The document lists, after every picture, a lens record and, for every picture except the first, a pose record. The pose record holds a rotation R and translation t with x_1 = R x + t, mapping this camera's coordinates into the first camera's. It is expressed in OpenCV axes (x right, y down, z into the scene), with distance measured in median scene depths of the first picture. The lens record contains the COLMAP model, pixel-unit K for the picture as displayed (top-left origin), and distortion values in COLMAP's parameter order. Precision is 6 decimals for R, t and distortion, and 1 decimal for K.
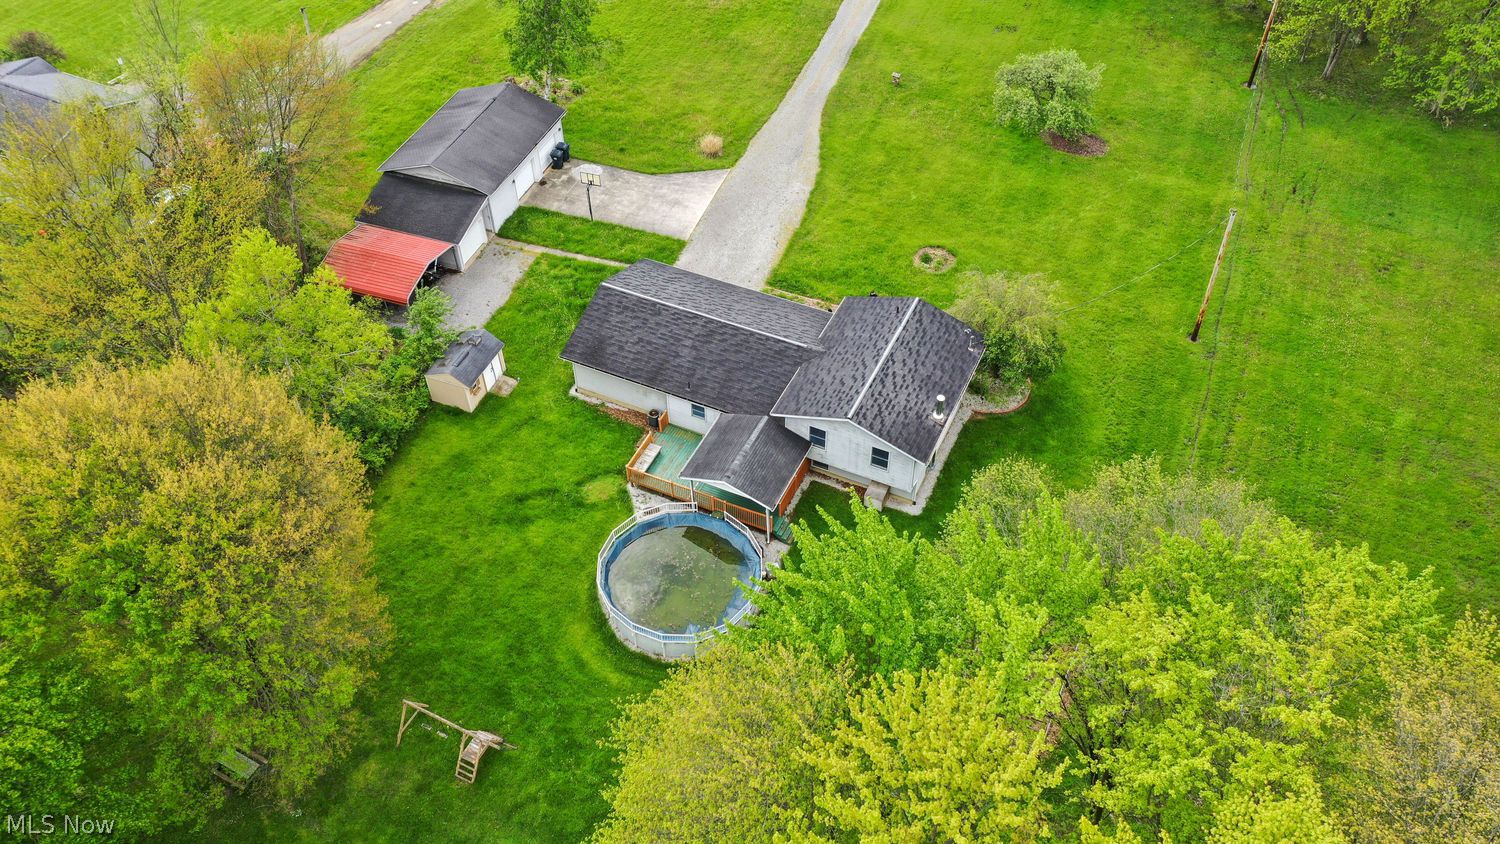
lens RADIAL K [[1231.2, 0, 750.1], [0, 1231.2, 425.5], [0, 0, 1]] dist [0.028565, -0.005046]
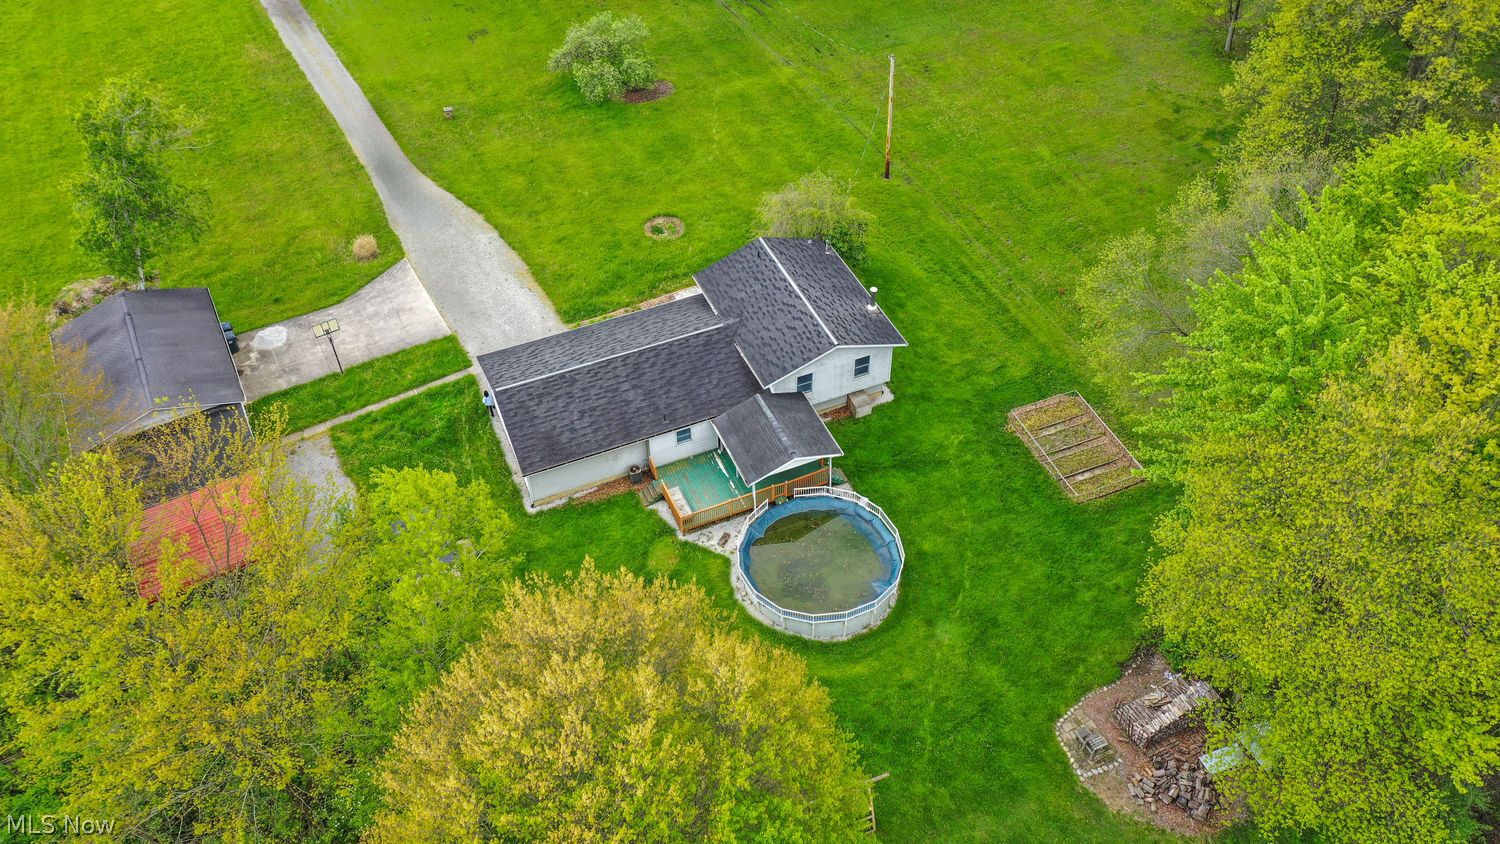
lens RADIAL K [[1231.2, 0, 749.7], [0, 1231.2, 418.6], [0, 0, 1]] dist [0.028565, -0.005046]
pose [[0.650440, -0.528046, 0.545982, -0.442591], [0.540261, 0.826892, 0.156103, -0.121696], [-0.533897, 0.193437, 0.823126, 0.138596]]
